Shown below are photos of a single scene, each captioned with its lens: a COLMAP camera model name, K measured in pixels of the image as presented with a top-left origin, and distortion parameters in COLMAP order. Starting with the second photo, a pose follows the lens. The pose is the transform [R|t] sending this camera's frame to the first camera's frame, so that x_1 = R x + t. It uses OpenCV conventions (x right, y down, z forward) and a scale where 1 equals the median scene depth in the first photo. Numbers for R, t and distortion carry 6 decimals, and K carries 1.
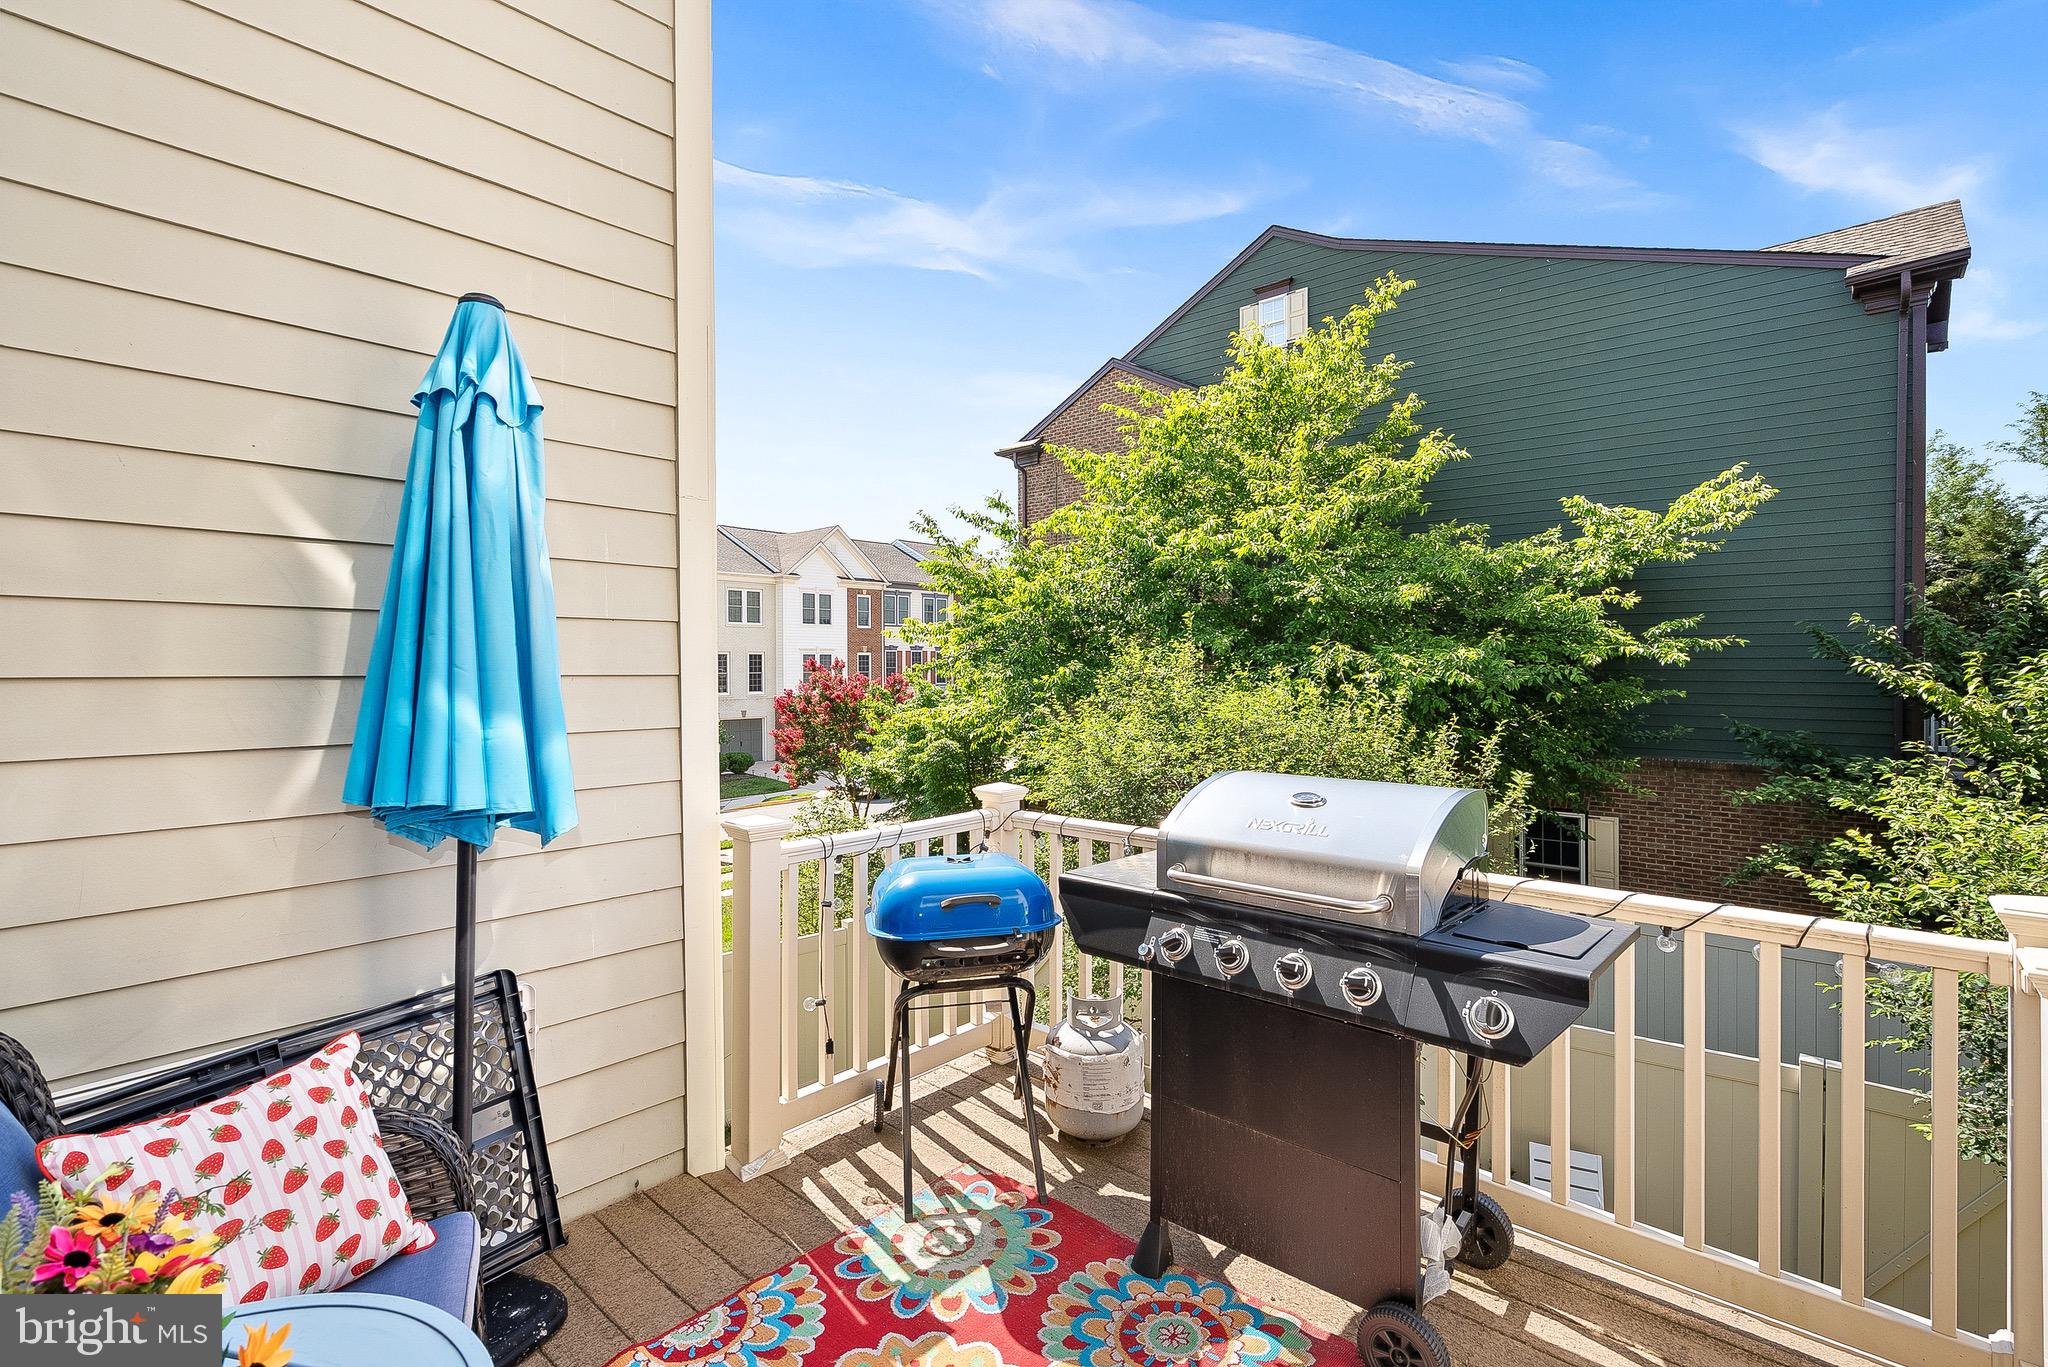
lens RADIAL K [[945.8, 0, 1022.3], [0, 945.8, 679.1], [0, 0, 1]] dist [0.004369, 0.001225]
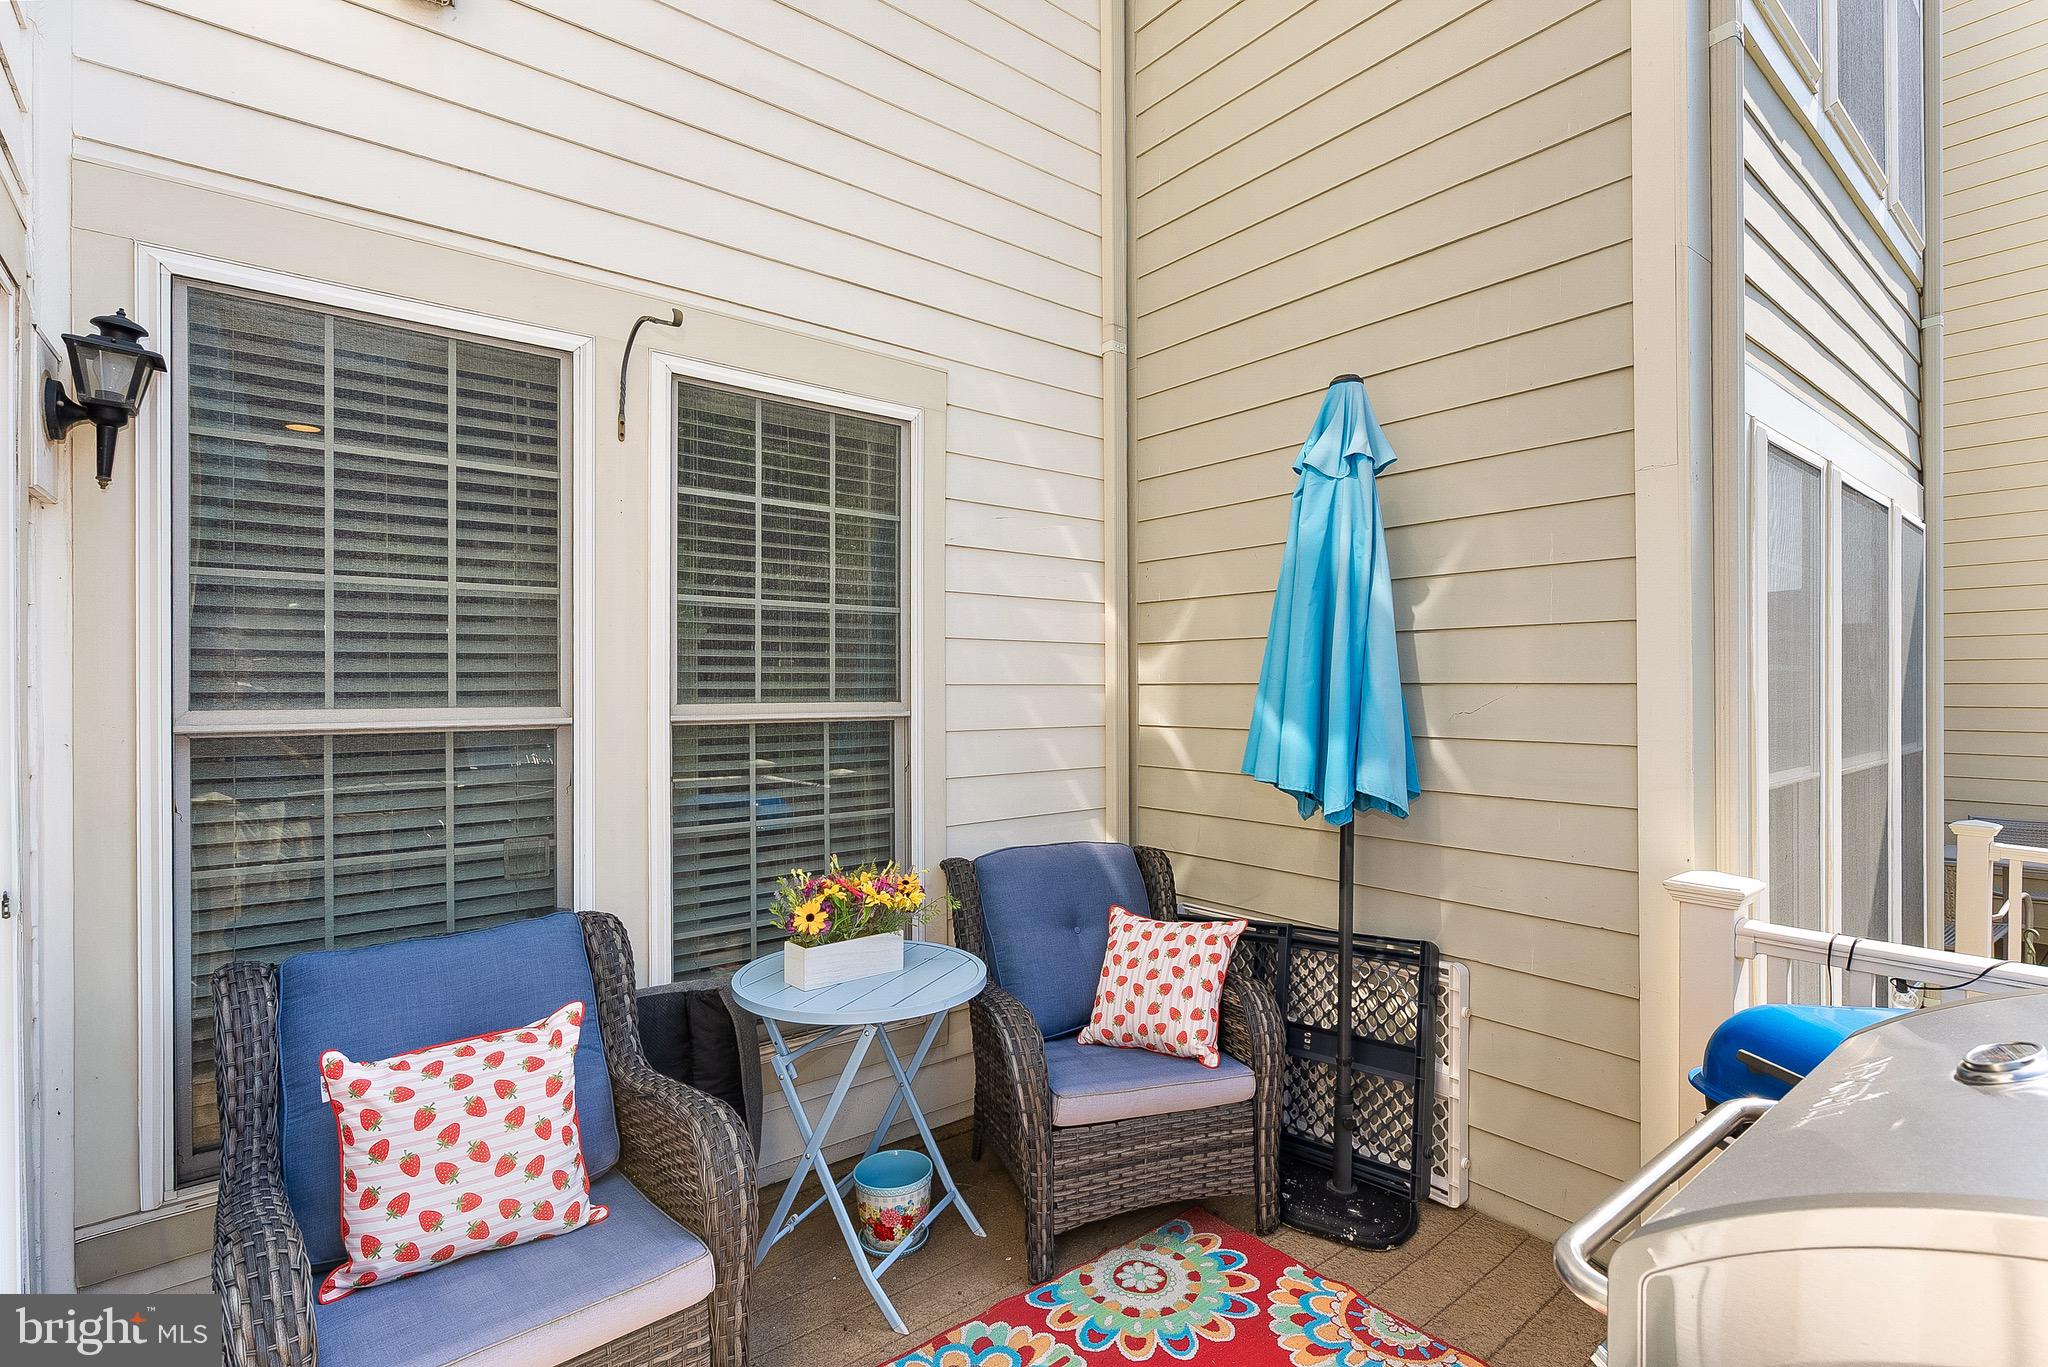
lens RADIAL K [[945.8, 0, 1022.7], [0, 945.8, 685.6], [0, 0, 1]] dist [0.004369, 0.001225]
pose [[-0.147230, -0.000833, -0.989102, 0.929391], [-0.007207, 0.999974, 0.000230, 0.004928], [0.989076, 0.007163, -0.147232, 0.980257]]
